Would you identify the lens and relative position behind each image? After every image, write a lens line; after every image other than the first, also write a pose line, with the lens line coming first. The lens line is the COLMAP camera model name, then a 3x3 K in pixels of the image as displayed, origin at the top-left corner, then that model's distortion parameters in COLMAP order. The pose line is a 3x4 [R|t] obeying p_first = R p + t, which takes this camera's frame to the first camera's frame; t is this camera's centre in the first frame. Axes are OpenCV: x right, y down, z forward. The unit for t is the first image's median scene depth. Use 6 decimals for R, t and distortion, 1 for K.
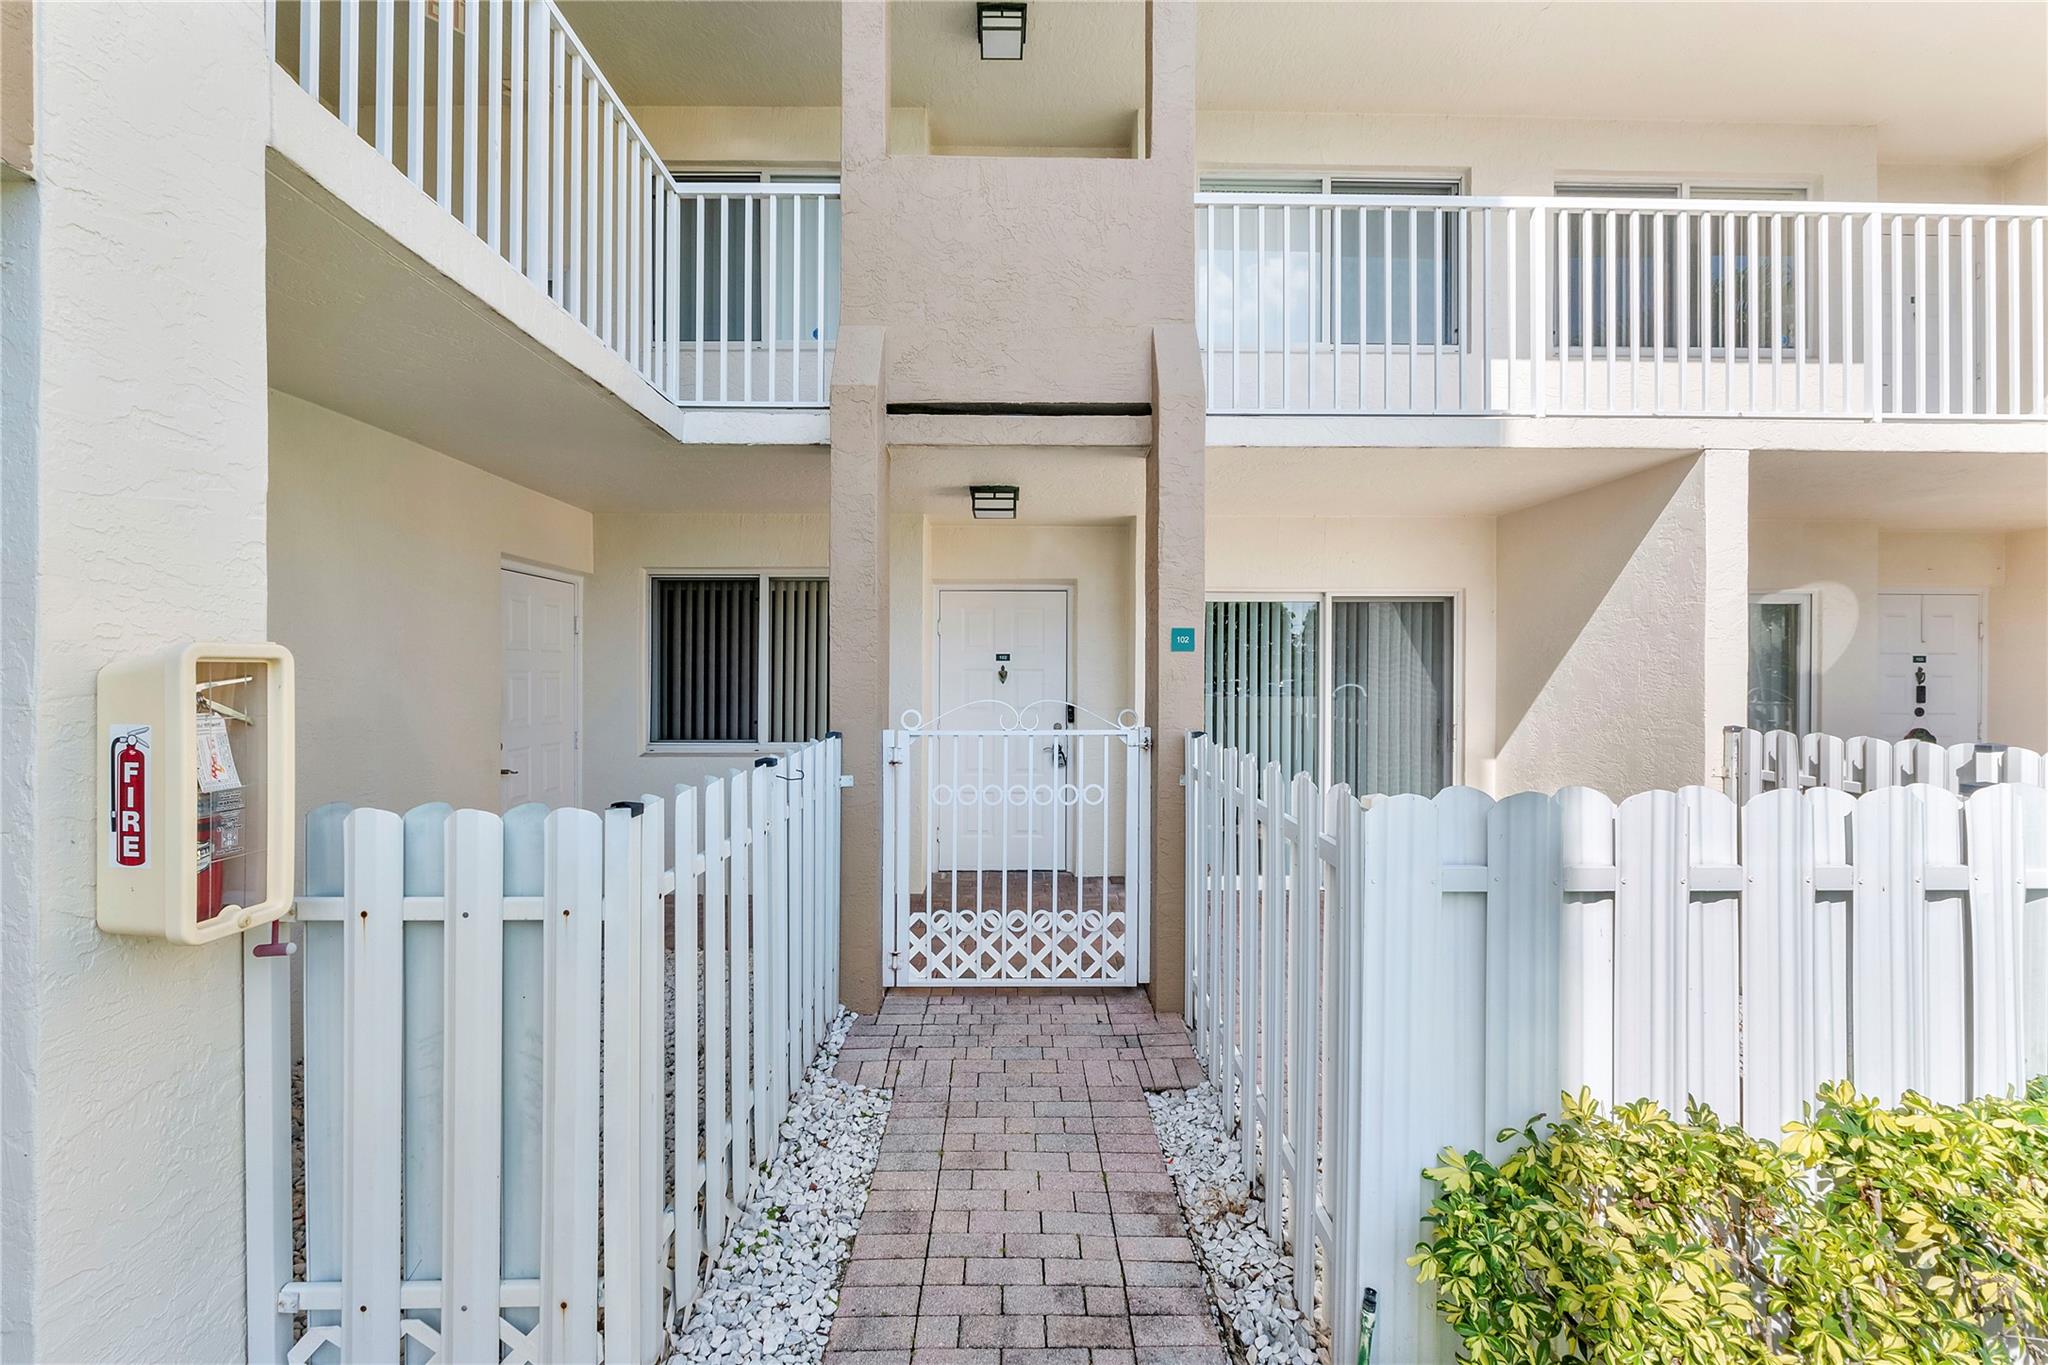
lens RADIAL K [[866.0, 0, 1022.4], [0, 866.0, 676.2], [0, 0, 1]] dist [-0.005831, -0.000223]
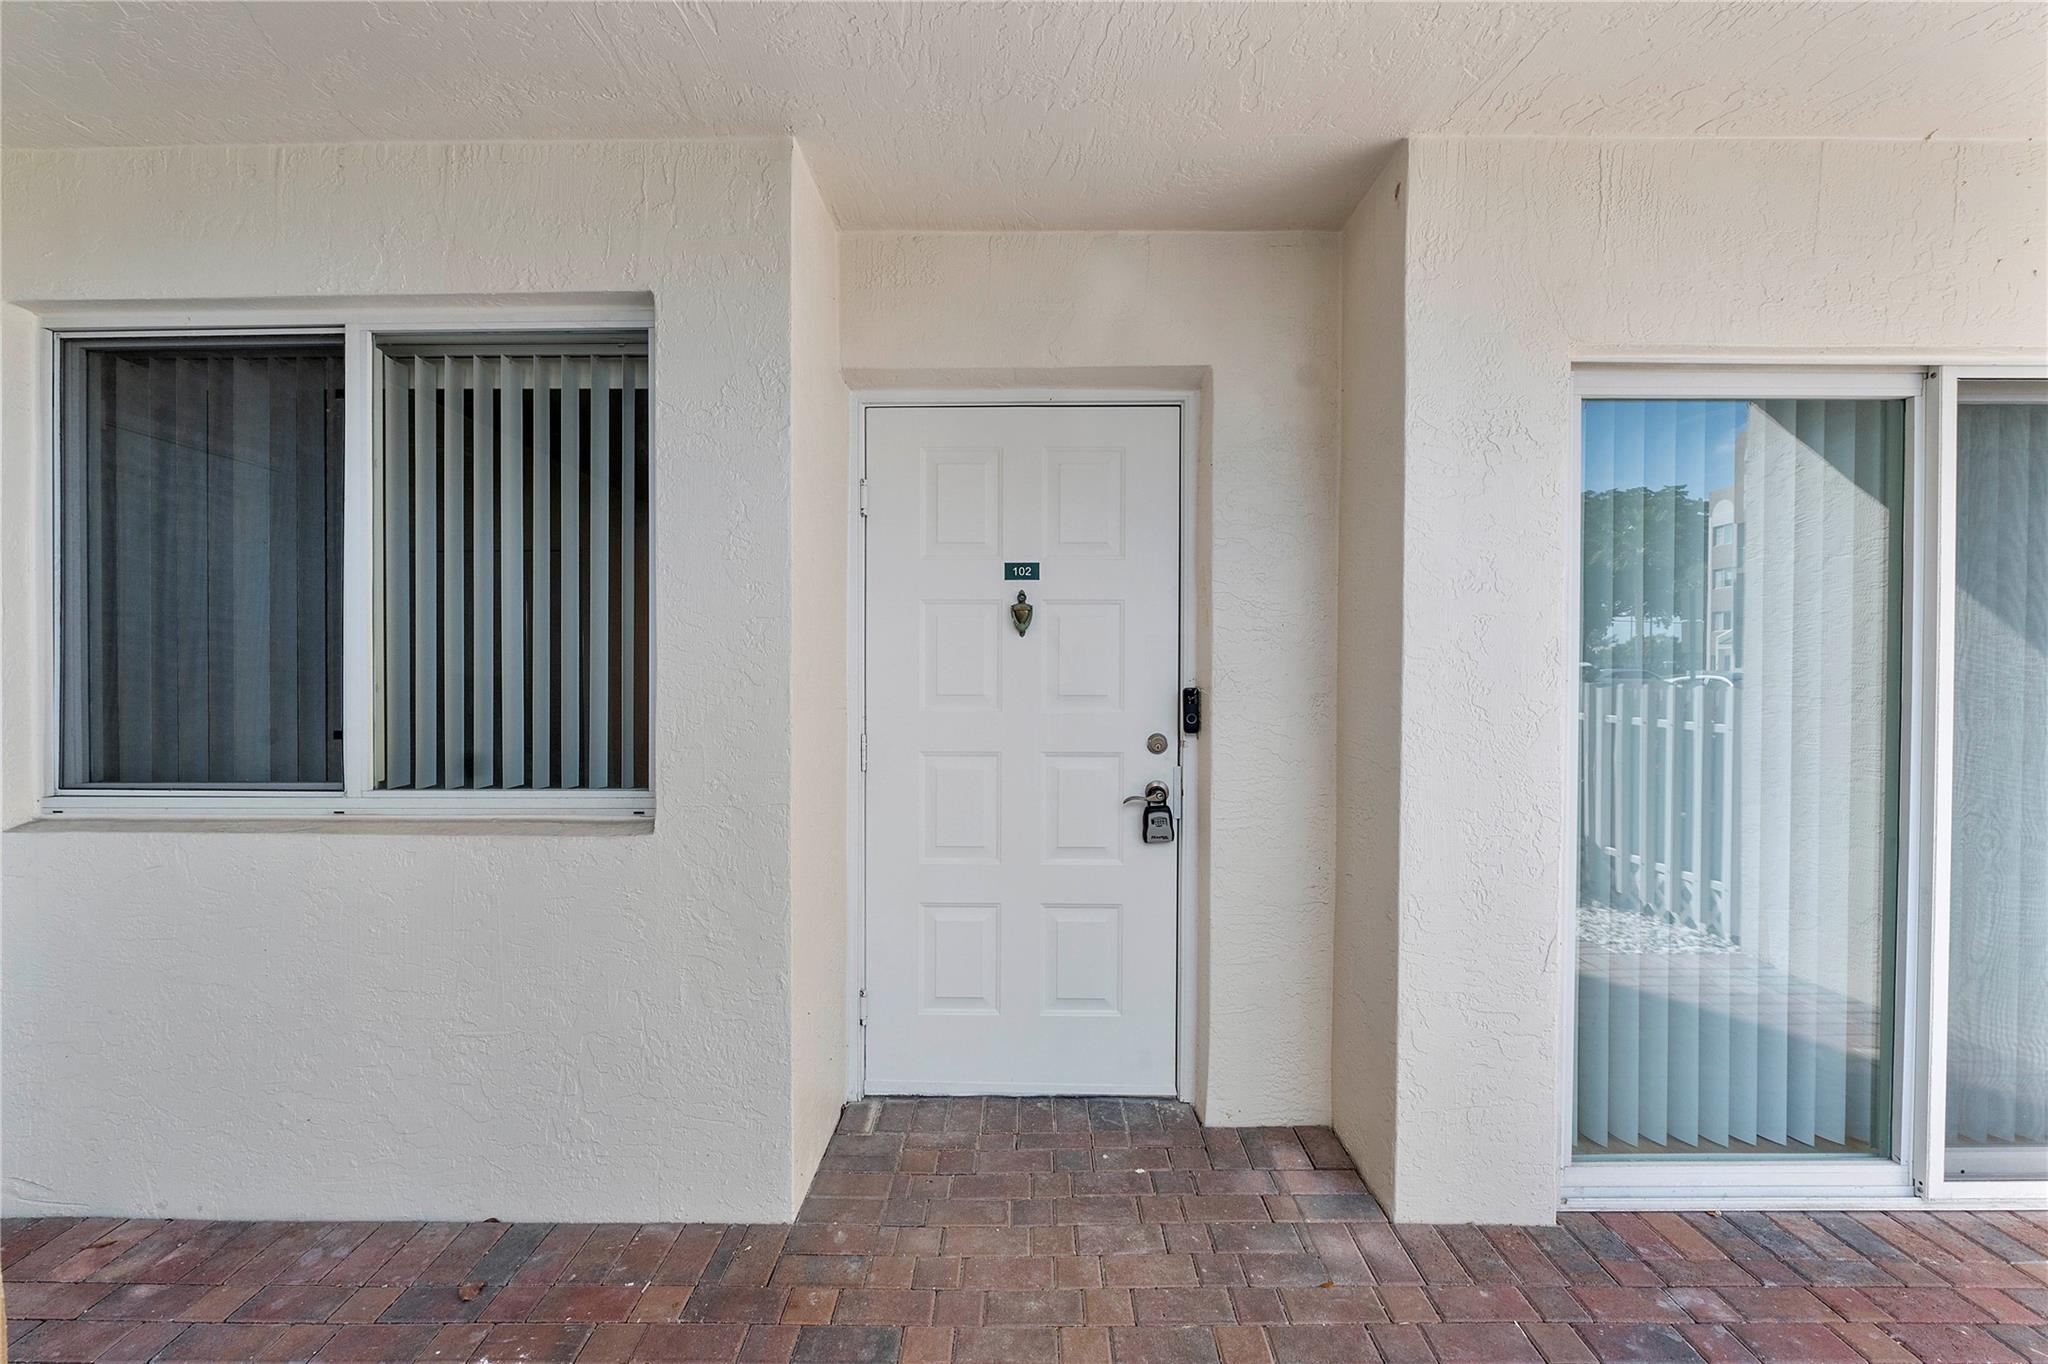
lens RADIAL K [[866.0, 0, 1022.4], [0, 866.0, 675.7], [0, 0, 1]] dist [-0.005831, -0.000223]
pose [[0.999863, -0.000819, -0.016520, -0.016540], [0.000959, 0.999964, 0.008472, 0.025196], [0.016513, -0.008487, 0.999828, 0.639185]]
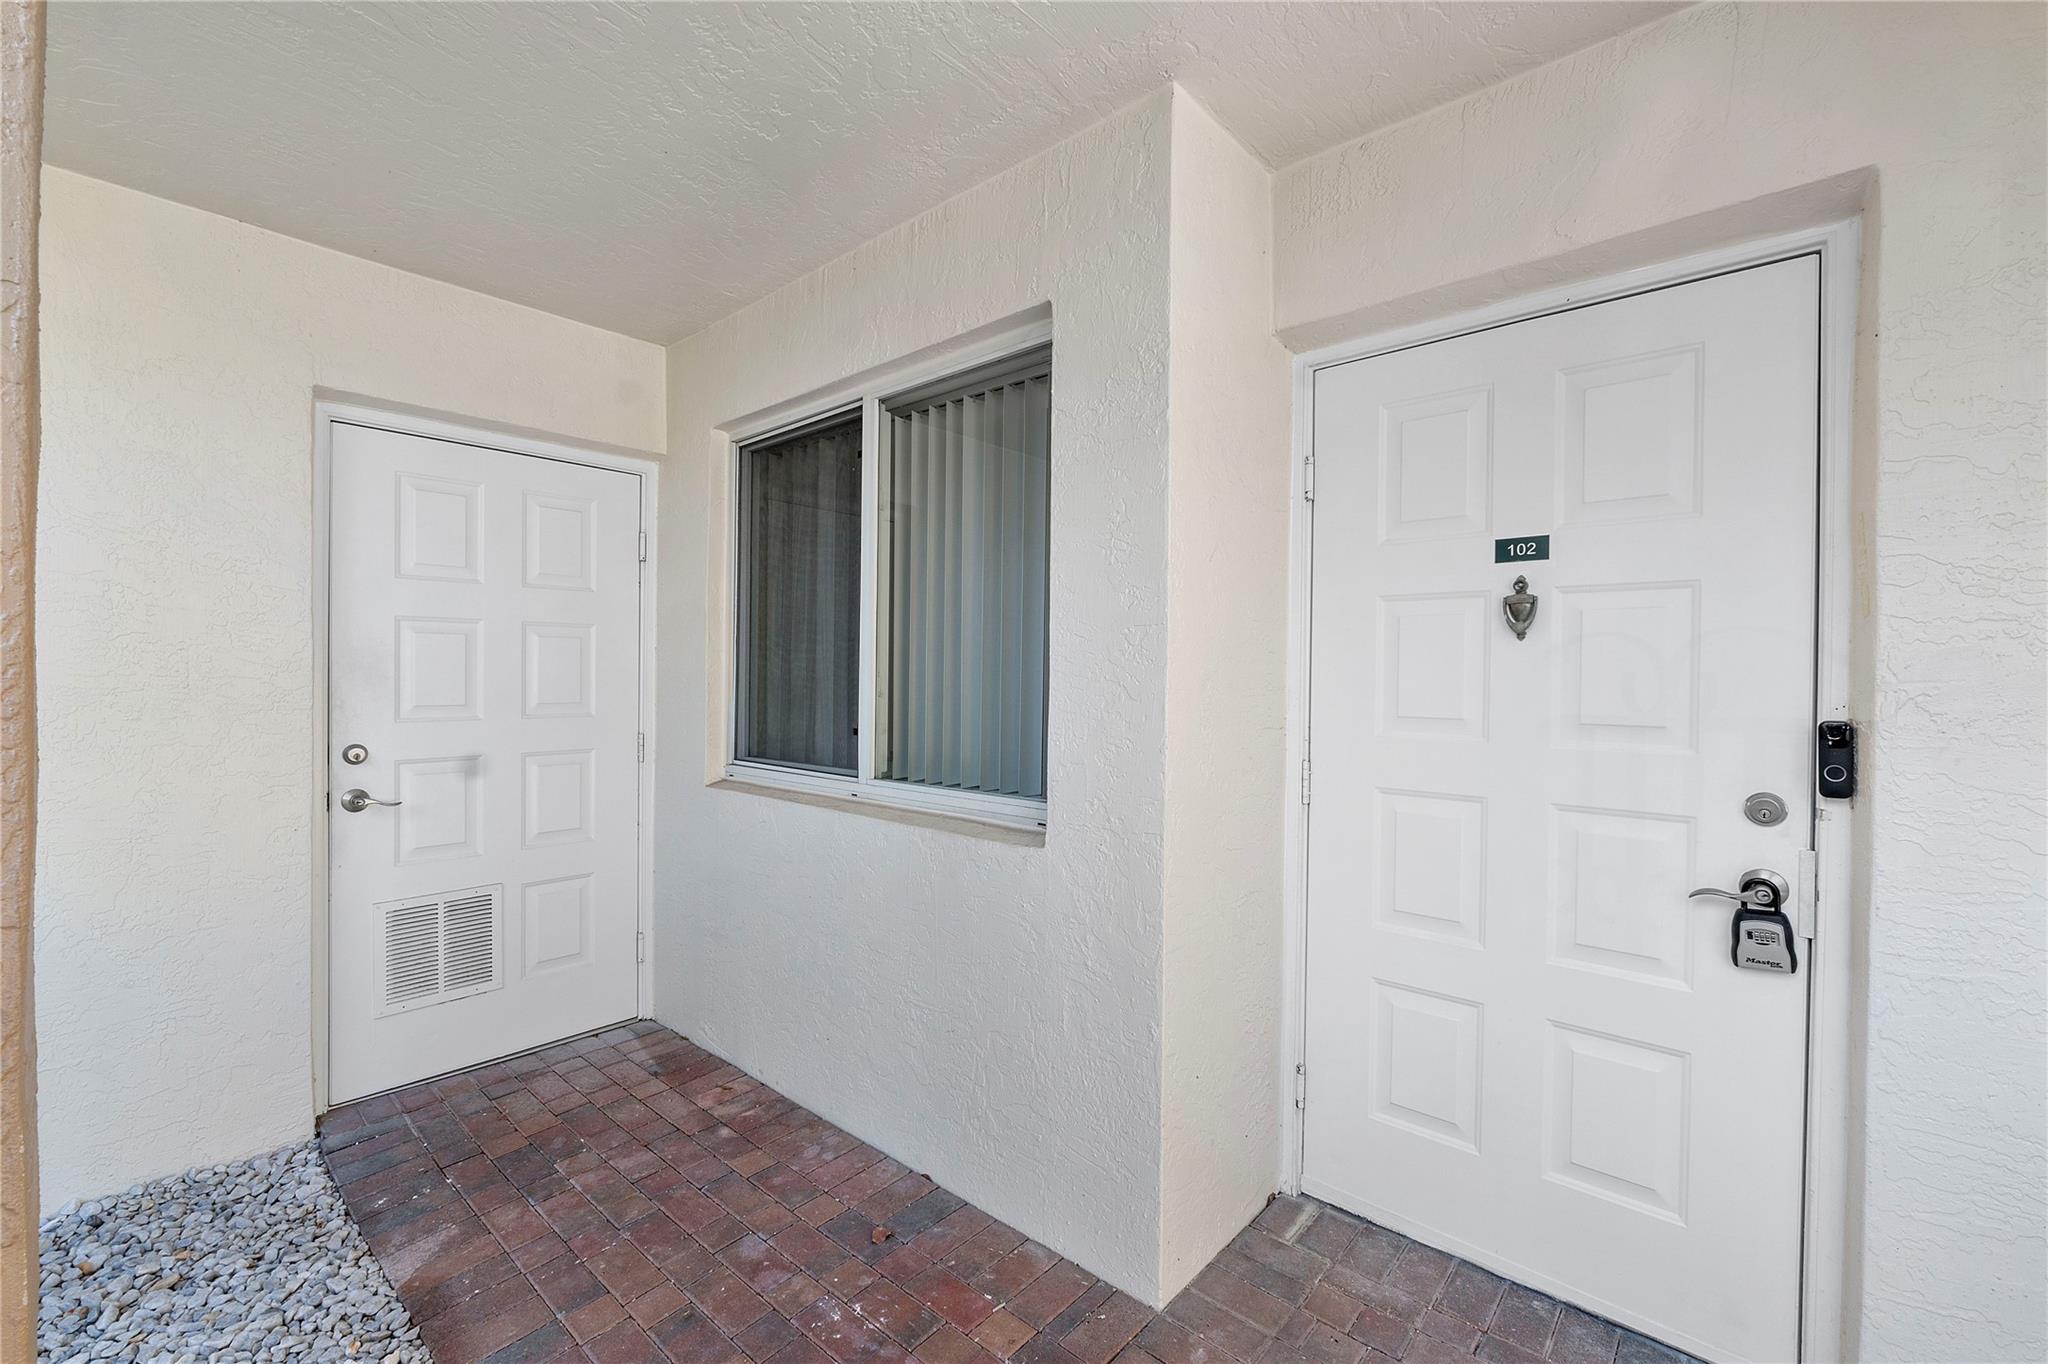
lens RADIAL K [[866.0, 0, 1022.4], [0, 866.0, 675.7], [0, 0, 1]] dist [-0.005831, -0.000223]
pose [[0.740023, 0.005922, -0.672556, 0.052459], [-0.006795, 0.999976, 0.001329, 0.022910], [0.672547, 0.003586, 0.740045, 0.721649]]
